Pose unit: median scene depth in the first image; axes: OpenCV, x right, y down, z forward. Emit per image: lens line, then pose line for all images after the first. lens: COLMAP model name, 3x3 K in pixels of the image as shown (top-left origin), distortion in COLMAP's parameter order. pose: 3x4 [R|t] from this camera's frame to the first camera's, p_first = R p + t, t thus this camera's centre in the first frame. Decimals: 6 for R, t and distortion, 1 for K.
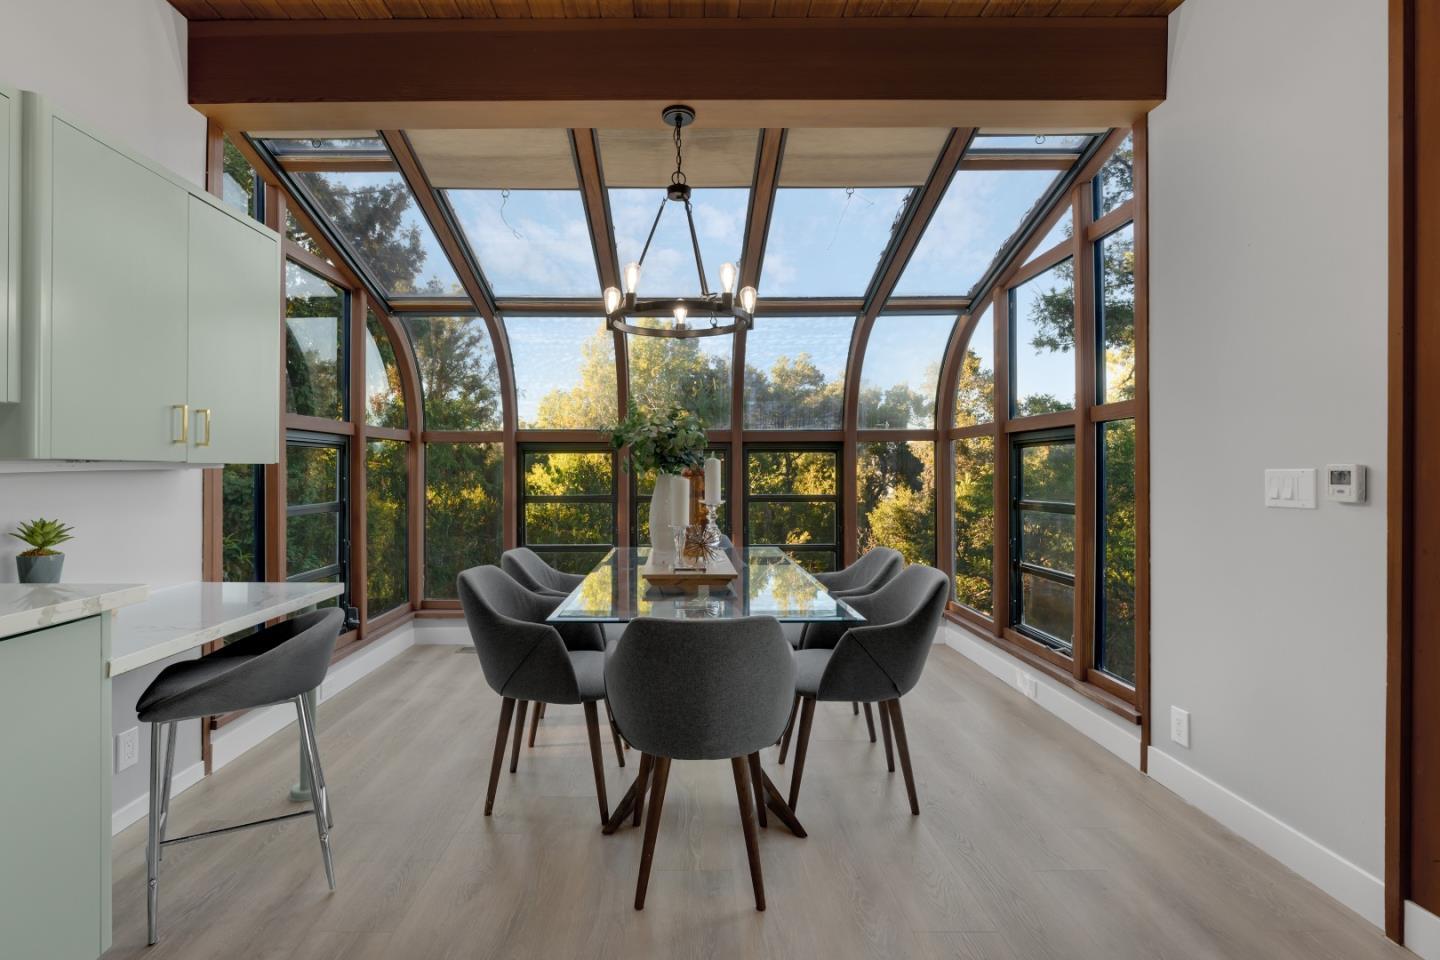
lens RADIAL K [[657.2, 0, 707.3], [0, 657.2, 470.5], [0, 0, 1]] dist [-0.001298, -0.000085]
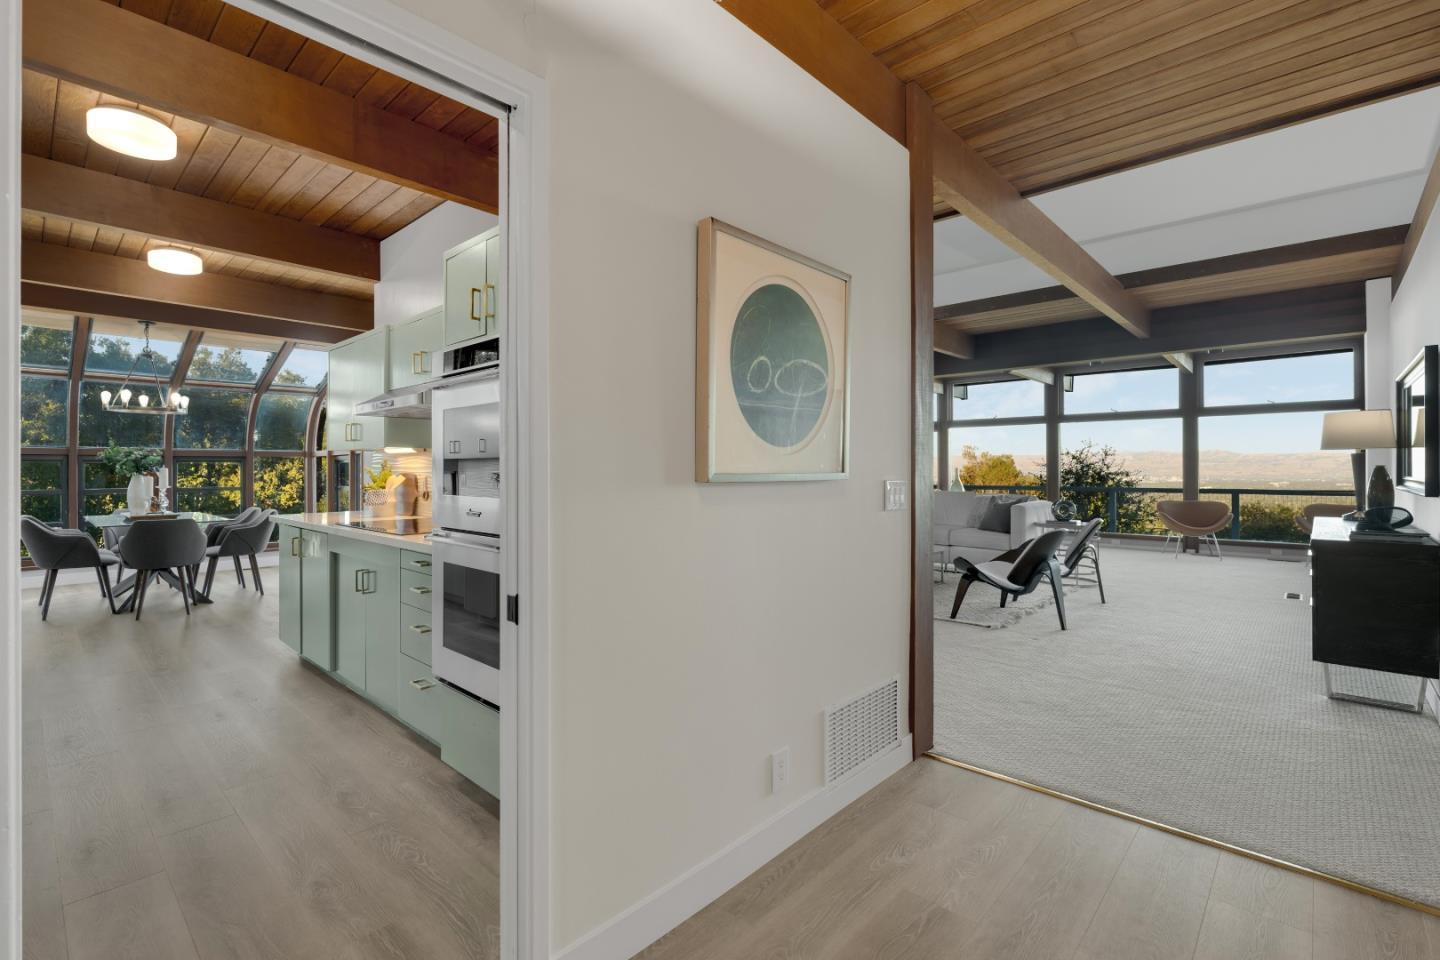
lens RADIAL K [[649.9, 0, 724.3], [0, 649.9, 470.0], [0, 0, 1]] dist [-0.001306, -0.000062]
pose [[0.703257, -0.001919, 0.710933, -0.229919], [0.003451, 0.999994, -0.000715, -0.004046], [-0.710927, 0.002956, 0.703260, -2.018041]]
